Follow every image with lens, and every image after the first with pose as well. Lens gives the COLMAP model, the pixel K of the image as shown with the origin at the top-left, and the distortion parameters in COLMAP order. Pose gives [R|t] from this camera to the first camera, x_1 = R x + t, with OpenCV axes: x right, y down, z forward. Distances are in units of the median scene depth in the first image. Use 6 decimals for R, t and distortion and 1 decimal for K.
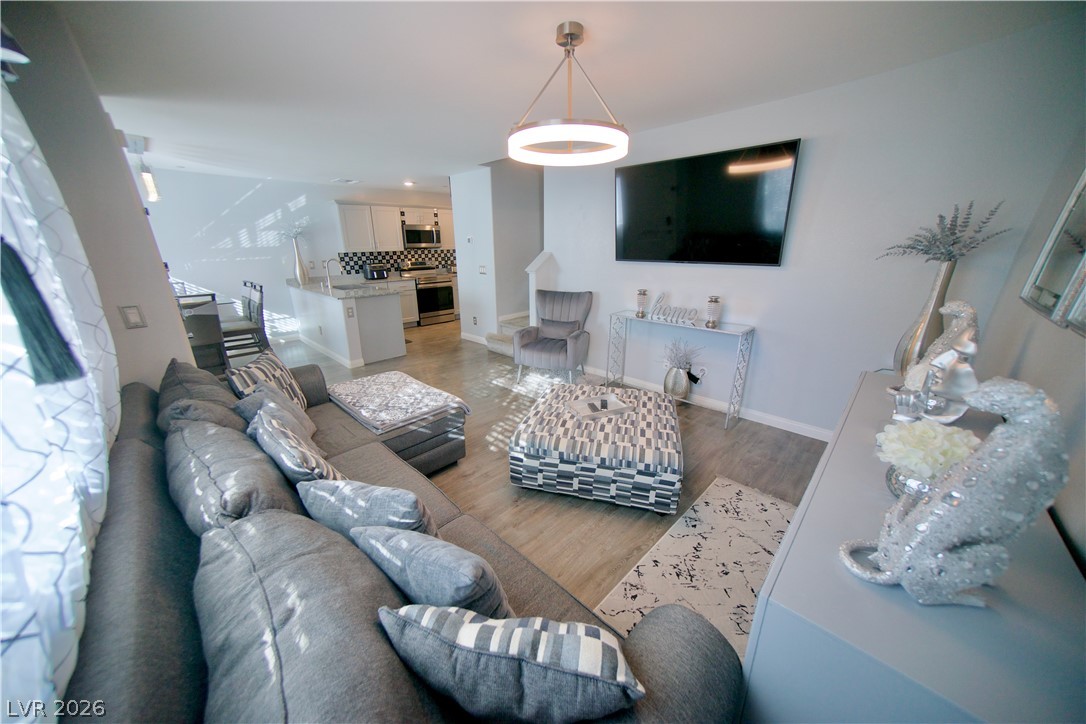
lens RADIAL K [[383.3, 0, 548.3], [0, 383.3, 357.9], [0, 0, 1]] dist [-0.009505, 0.000956]
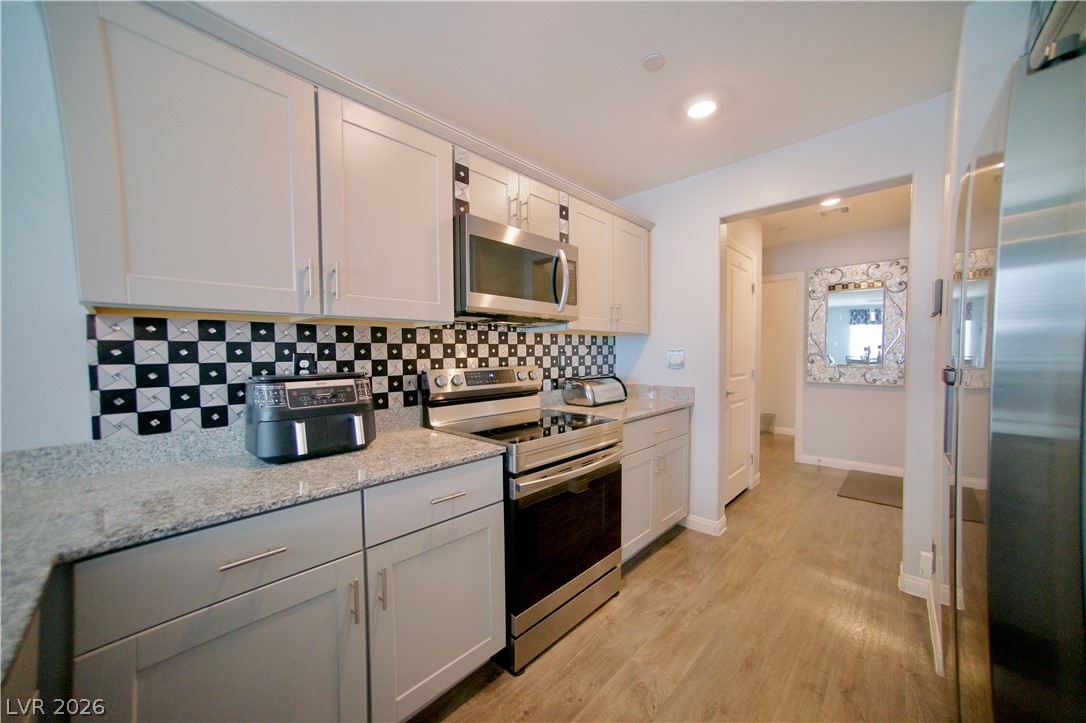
lens RADIAL K [[383.3, 0, 538.5], [0, 383.3, 363.4], [0, 0, 1]] dist [-0.009505, 0.000956]
pose [[1.000000, -0.000063, -0.000693, -0.328038], [-0.000124, 0.963519, -0.267639, -0.195849], [0.000685, 0.267639, 0.963519, 0.789391]]
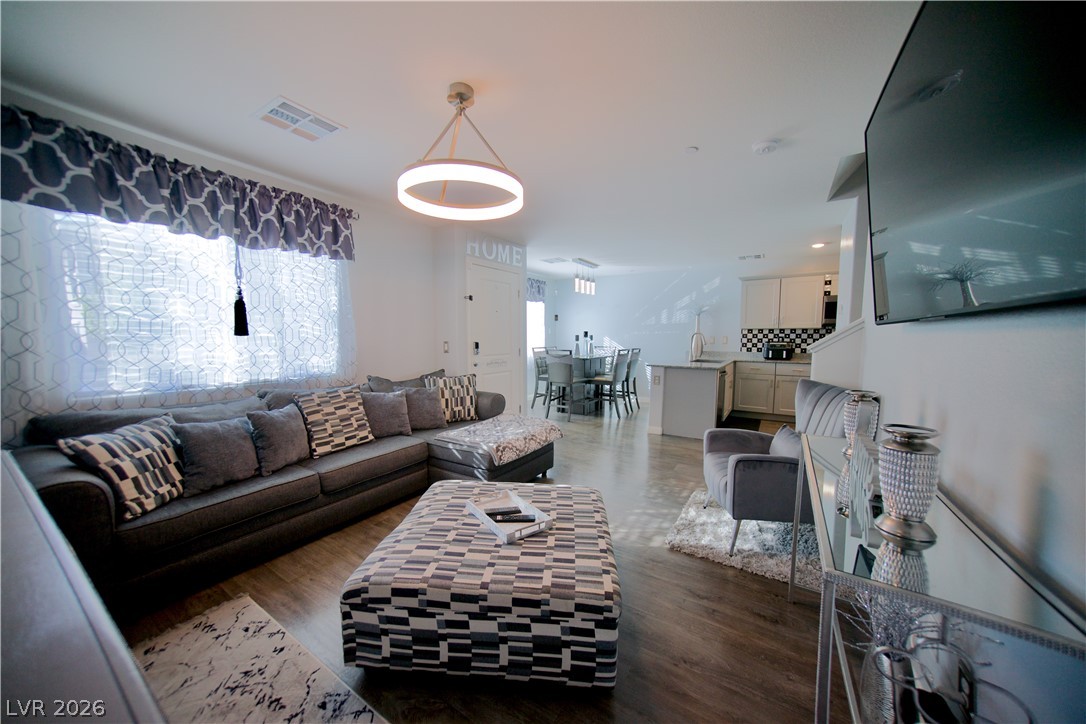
lens RADIAL K [[383.3, 0, 528.7], [0, 383.3, 366.4], [0, 0, 1]] dist [-0.009505, 0.000956]
pose [[0.199712, 0.090268, -0.975688, 0.278944], [-0.287025, 0.957458, 0.029831, -0.055103], [0.936873, 0.274089, 0.217125, 0.288437]]
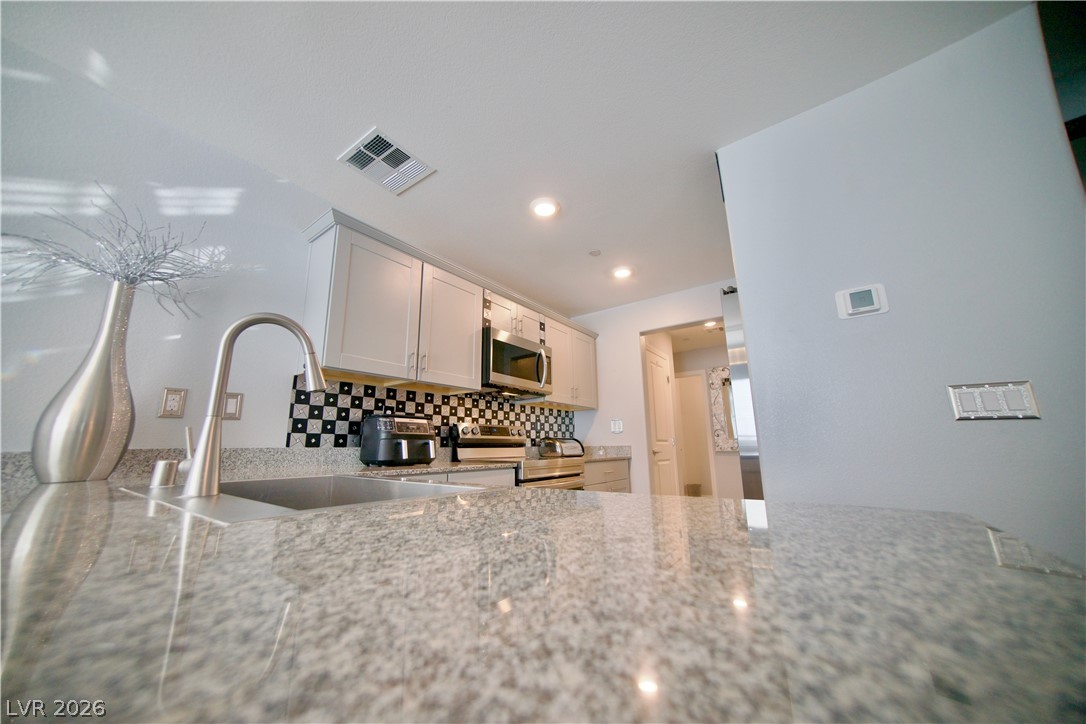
lens RADIAL K [[383.3, 0, 545.6], [0, 383.3, 369.5], [0, 0, 1]] dist [-0.009505, 0.000956]
pose [[0.989157, 0.022584, 0.145112, -0.371710], [0.050933, 0.874022, -0.483210, -0.114482], [-0.137744, 0.485362, 0.863395, 0.662977]]
